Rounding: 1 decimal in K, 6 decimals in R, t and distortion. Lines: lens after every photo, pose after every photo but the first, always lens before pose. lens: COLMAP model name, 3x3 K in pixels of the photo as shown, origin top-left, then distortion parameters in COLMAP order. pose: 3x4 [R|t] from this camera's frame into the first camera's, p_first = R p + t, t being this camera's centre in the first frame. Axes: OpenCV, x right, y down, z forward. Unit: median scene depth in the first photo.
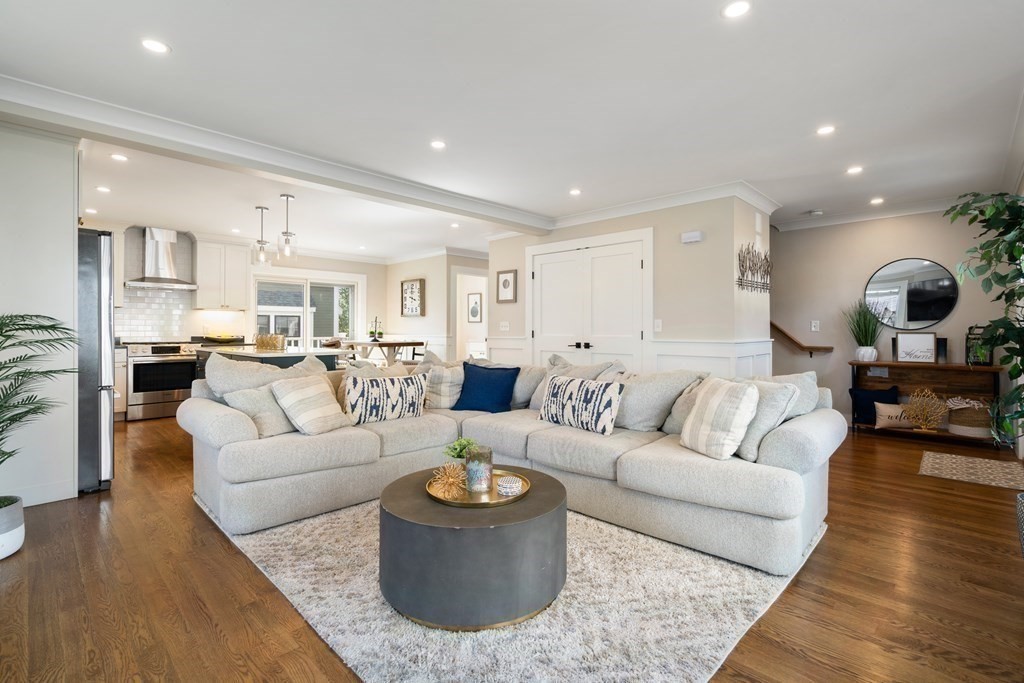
lens RADIAL K [[472.6, 0, 513.6], [0, 472.6, 328.1], [0, 0, 1]] dist [0.000258, 0.000222]
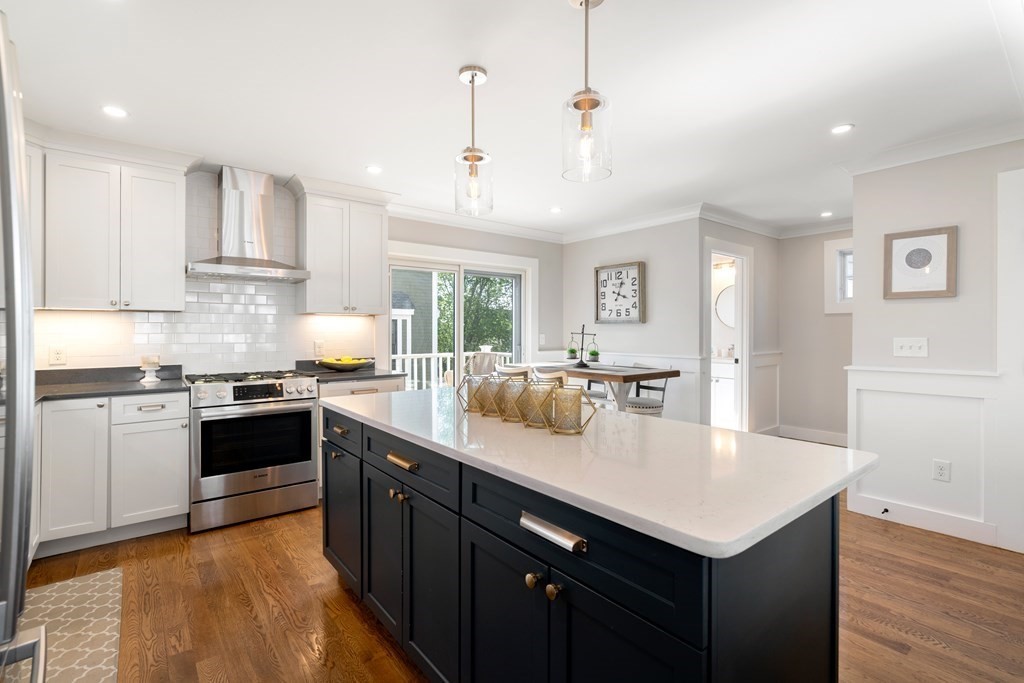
lens RADIAL K [[471.4, 0, 512.8], [0, 471.4, 339.4], [0, 0, 1]] dist [-0.002123, 0.000187]
pose [[0.992226, 0.004131, -0.124384, -0.405039], [-0.001512, 0.999775, 0.021142, -0.024088], [0.124444, -0.020790, 0.992009, 0.536503]]
